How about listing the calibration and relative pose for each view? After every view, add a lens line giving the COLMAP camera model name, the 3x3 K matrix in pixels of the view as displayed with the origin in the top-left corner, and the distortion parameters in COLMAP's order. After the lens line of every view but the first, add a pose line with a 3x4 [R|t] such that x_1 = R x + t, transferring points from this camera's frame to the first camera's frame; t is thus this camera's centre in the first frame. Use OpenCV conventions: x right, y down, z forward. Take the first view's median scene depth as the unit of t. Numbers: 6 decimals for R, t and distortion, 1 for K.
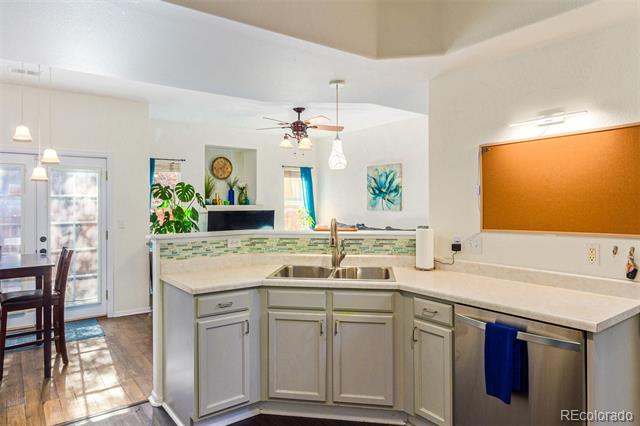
lens RADIAL K [[426.0, 0, 320.3], [0, 426.0, 206.5], [0, 0, 1]] dist [-0.008845, -0.001064]
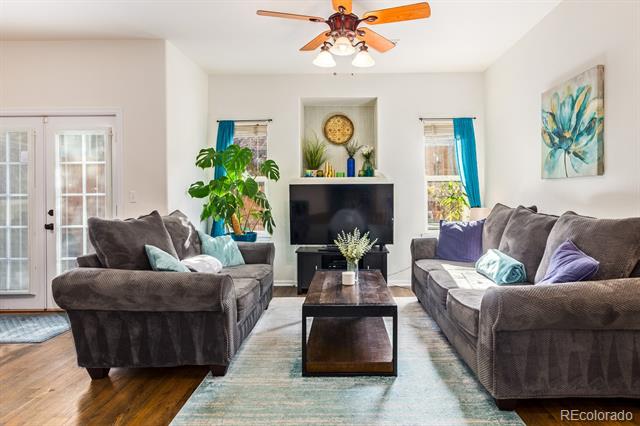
lens RADIAL K [[387.0, 0, 335.7], [0, 387.0, 198.4], [0, 0, 1]] dist [-0.008052, -0.000460]
pose [[0.790285, 0.004536, -0.612723, 0.211740], [0.002179, 0.999945, 0.010213, 0.028375], [0.612736, -0.009406, 0.790232, 0.512862]]
